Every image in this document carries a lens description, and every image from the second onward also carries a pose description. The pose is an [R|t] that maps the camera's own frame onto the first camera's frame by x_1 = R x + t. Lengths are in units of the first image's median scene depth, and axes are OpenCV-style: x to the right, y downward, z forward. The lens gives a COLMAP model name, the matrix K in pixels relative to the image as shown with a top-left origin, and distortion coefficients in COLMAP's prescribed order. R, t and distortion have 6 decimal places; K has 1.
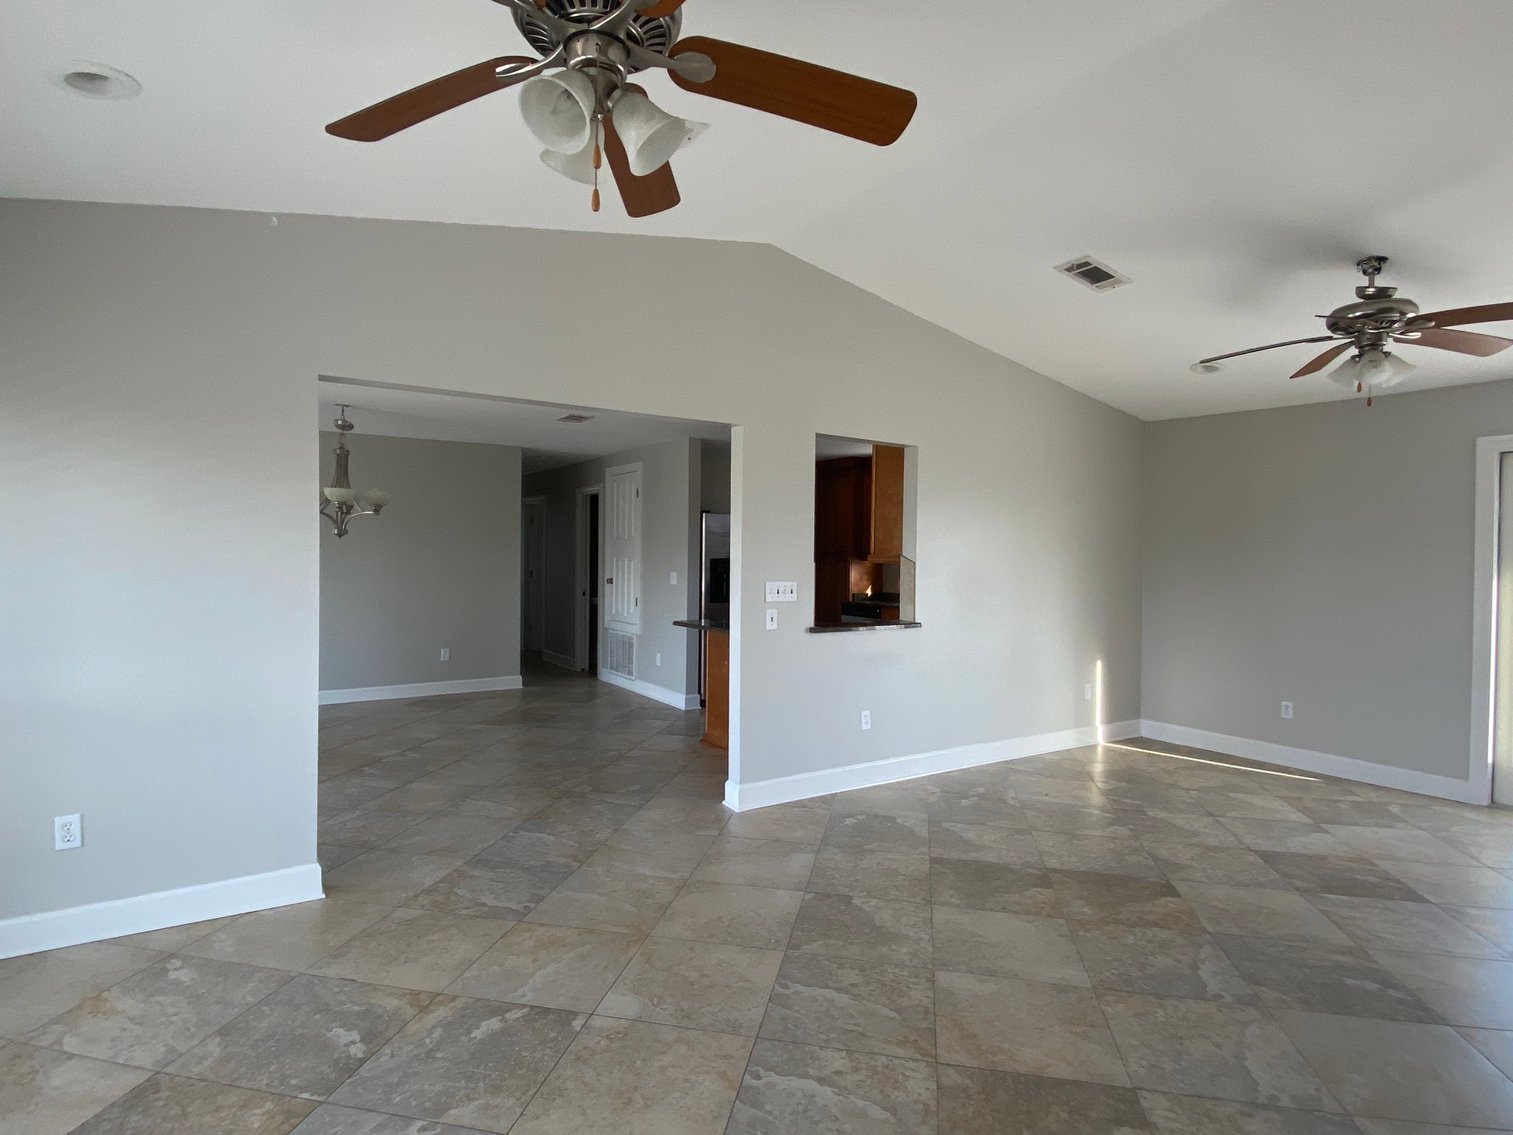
lens RADIAL K [[781.8, 0, 761.1], [0, 781.8, 562.7], [0, 0, 1]] dist [0.002986, -0.014456]
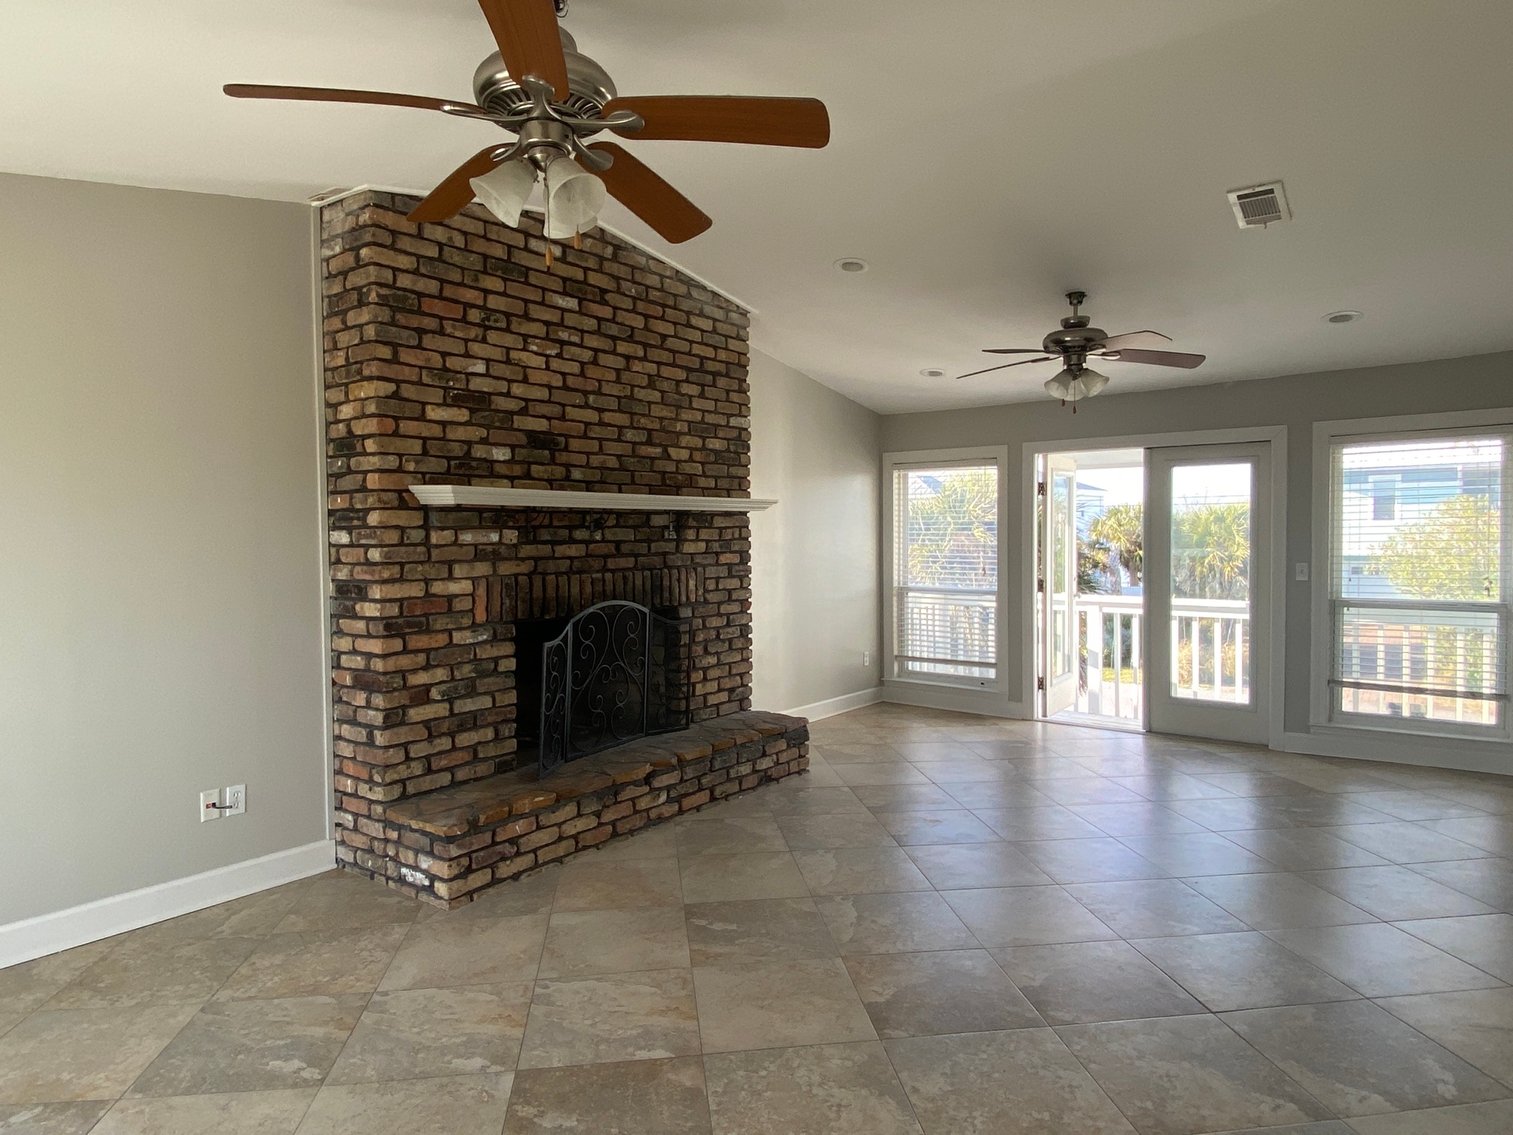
lens RADIAL K [[917.5, 0, 746.9], [0, 917.5, 556.7], [0, 0, 1]] dist [0.072735, -0.069287]
pose [[-0.947002, 0.004364, -0.321197, 0.612981], [-0.008177, 0.999256, 0.037683, -0.019843], [0.321122, 0.038313, -0.946262, 1.180319]]
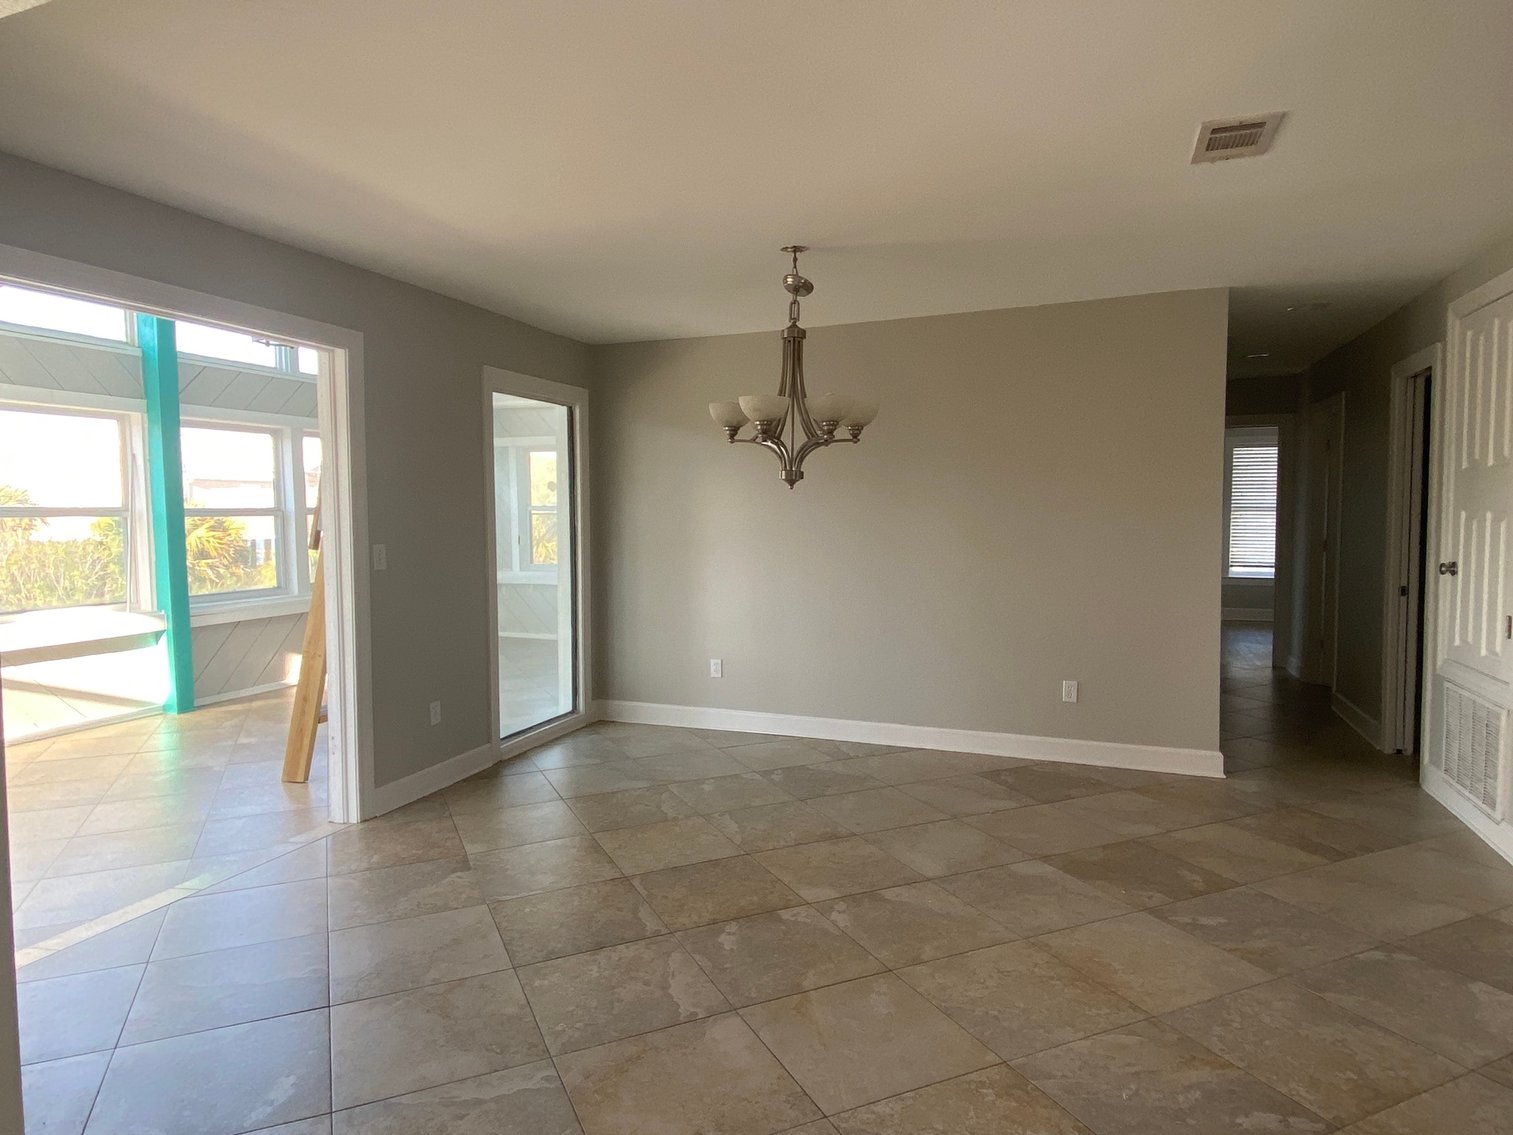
lens RADIAL K [[917.5, 0, 746.9], [0, 917.5, 556.7], [0, 0, 1]] dist [0.072735, -0.069287]
pose [[0.585423, 0.027145, -0.810273, -0.009955], [0.003353, 0.999350, 0.035901, -0.004382], [0.810721, -0.023734, 0.584951, 0.673193]]
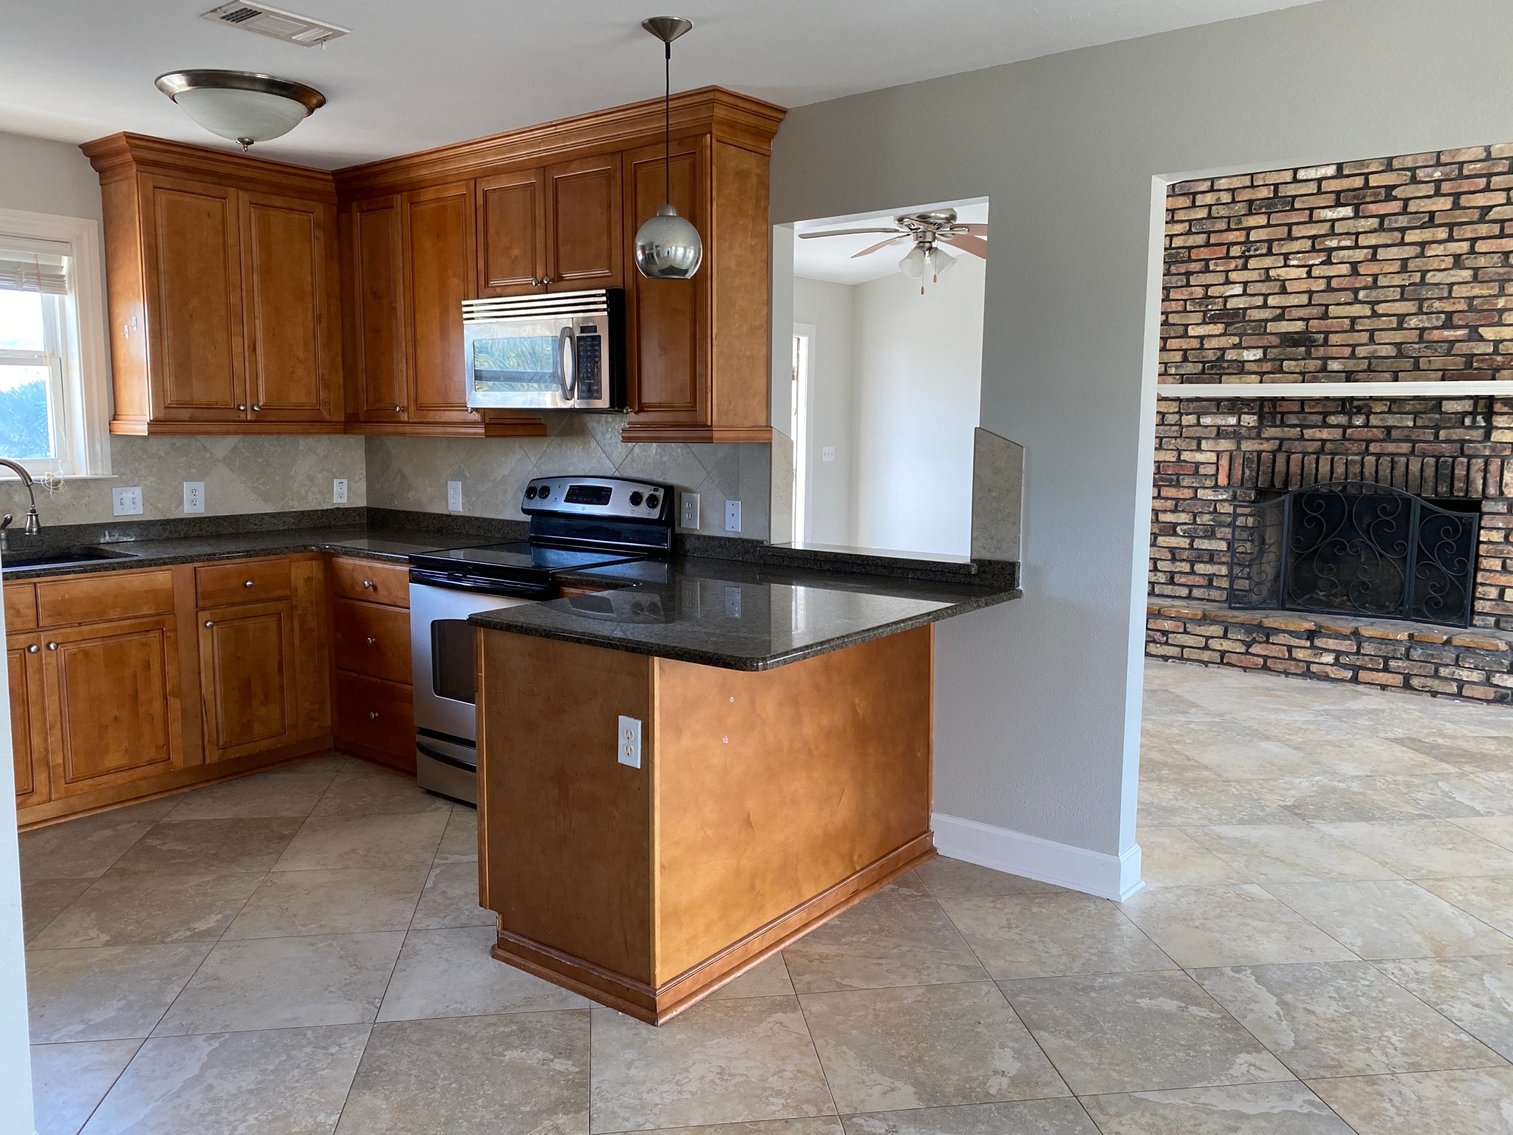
lens RADIAL K [[1151.2, 0, 745.8], [0, 1151.2, 556.8], [0, 0, 1]] dist [0.010257, 0.000465]
pose [[-0.318105, -0.124993, 0.939780, -0.594574], [0.000772, 0.991236, 0.132099, -0.025375], [-0.948055, 0.042747, -0.315221, 1.302595]]
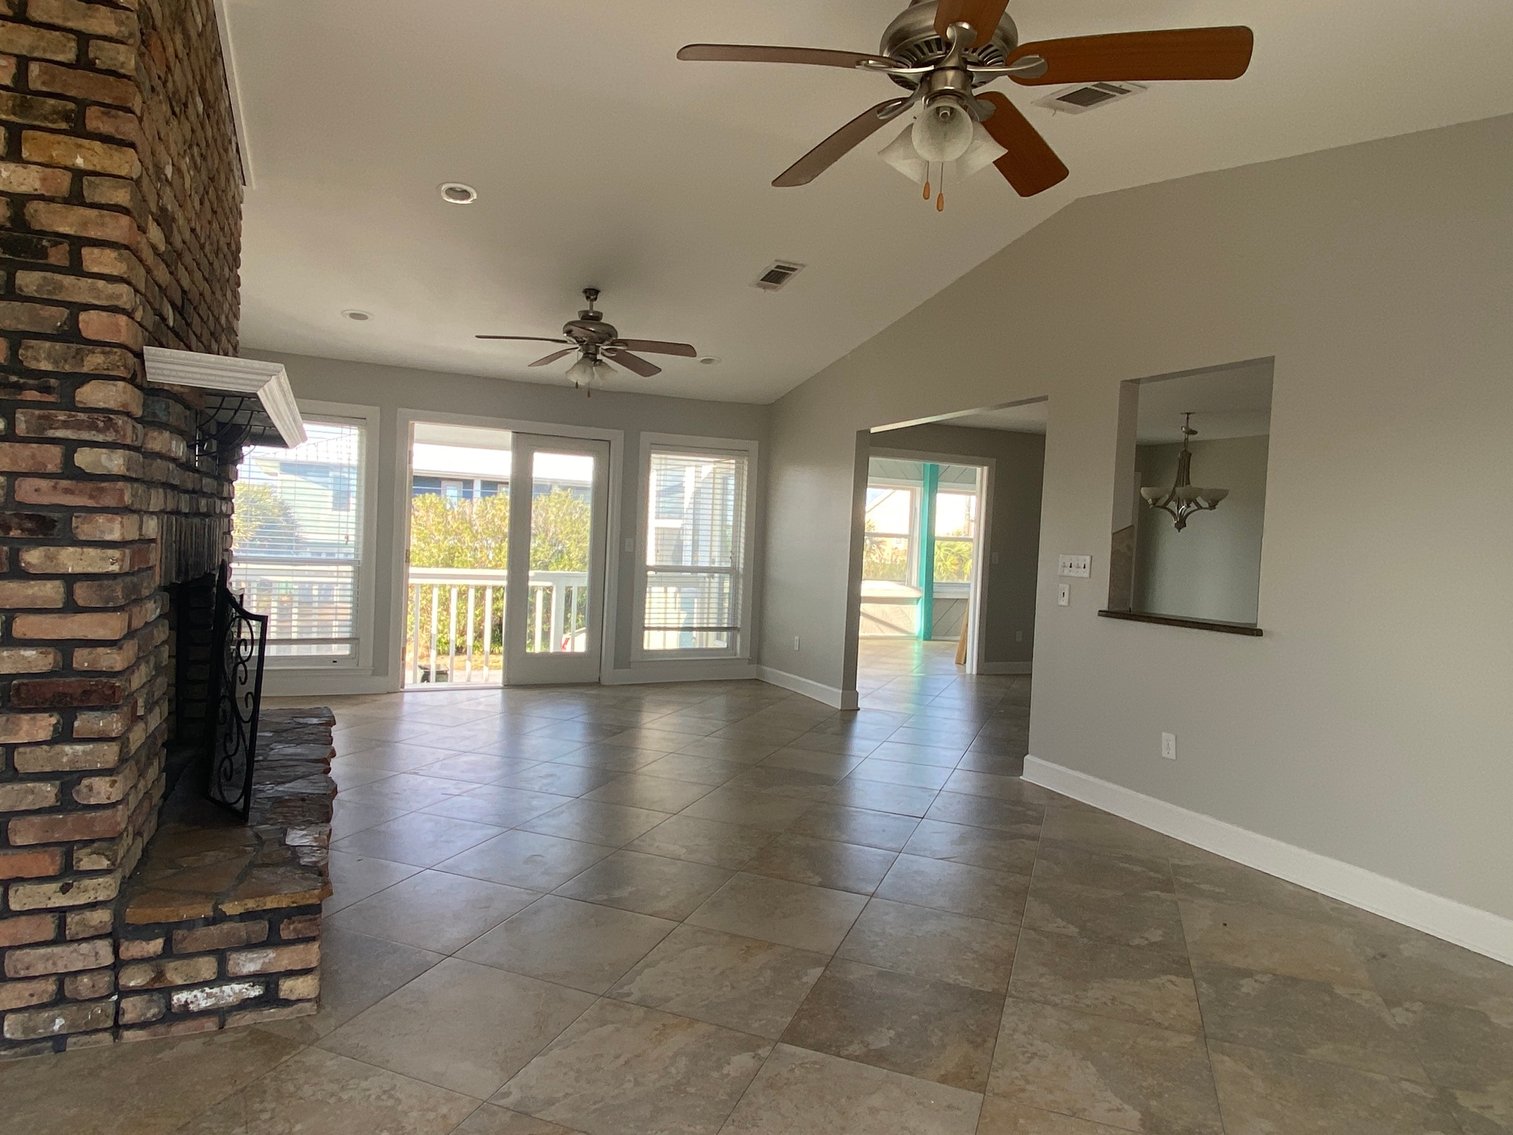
lens RADIAL K [[911.0, 0, 738.1], [0, 911.0, 567.4], [0, 0, 1]] dist [0.069102, -0.063666]
pose [[-0.168195, 0.011812, -0.985683, 1.042663], [-0.059214, 0.998001, 0.022064, 0.034068], [0.983974, 0.062077, -0.167160, 0.698053]]
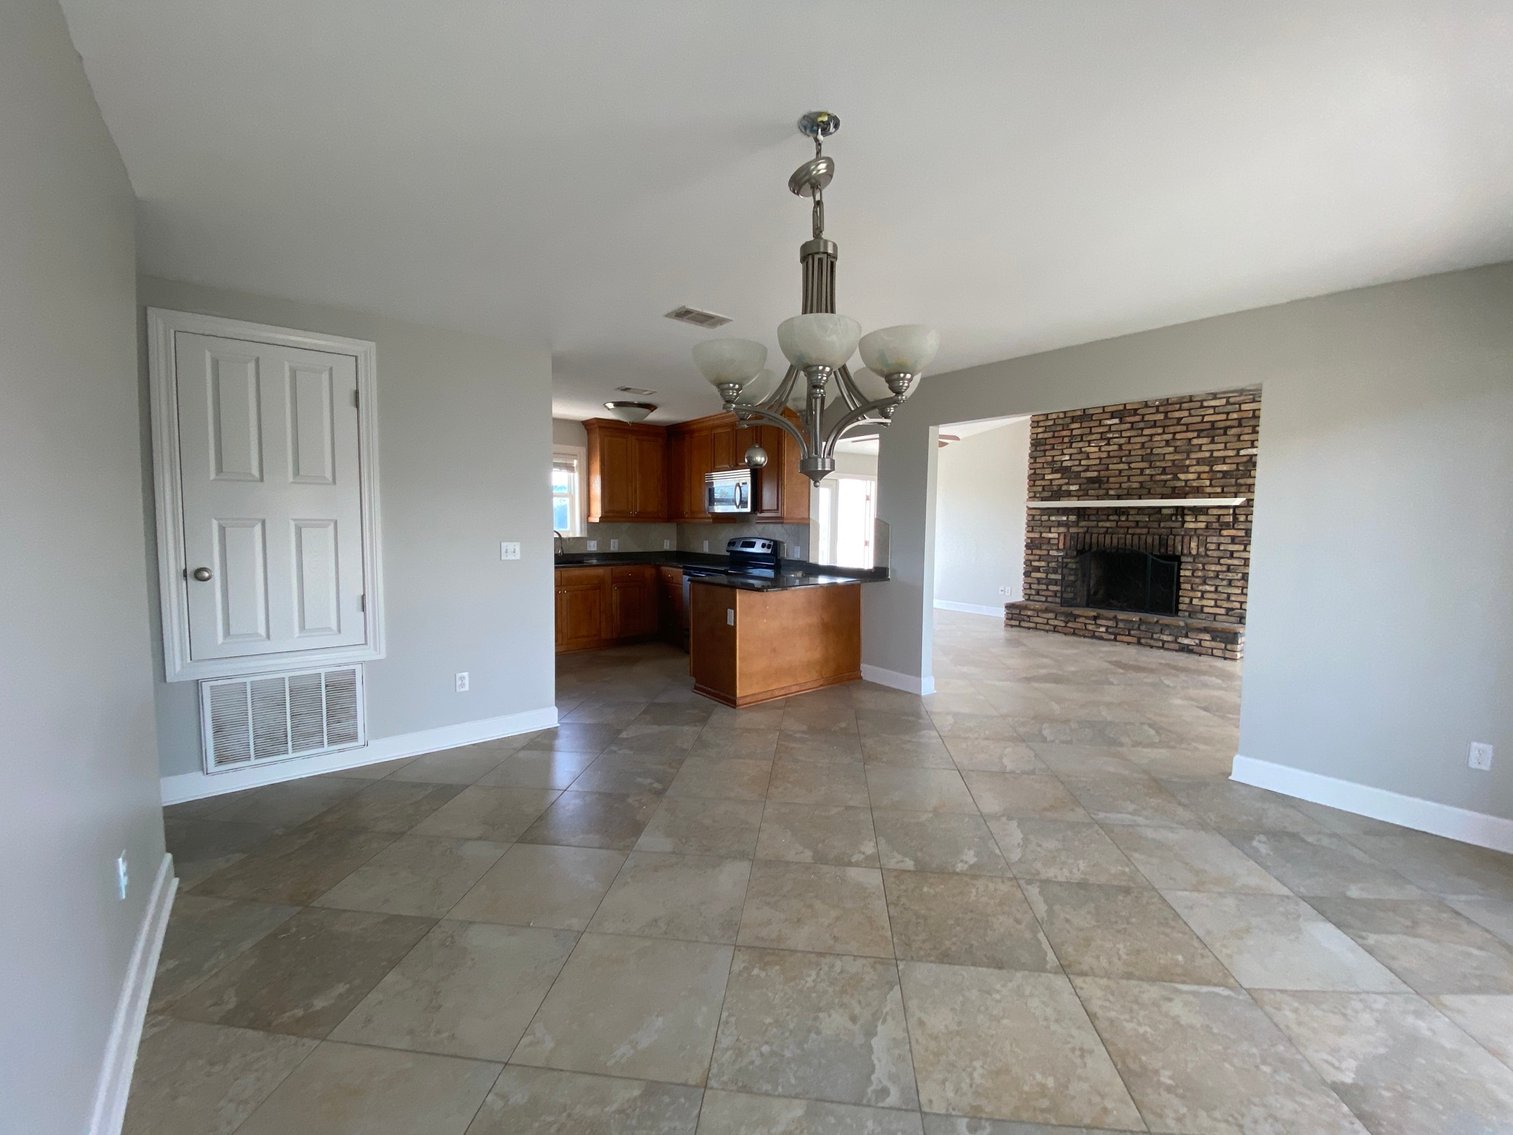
lens RADIAL K [[606.4, 0, 756.5], [0, 606.4, 567.5], [0, 0, 1]] dist [0.028371, -0.036100]
pose [[-0.083591, -0.086909, 0.992703, -0.959414], [0.002744, 0.996166, 0.087443, -0.017101], [-0.996496, 0.010034, -0.083032, 1.221842]]
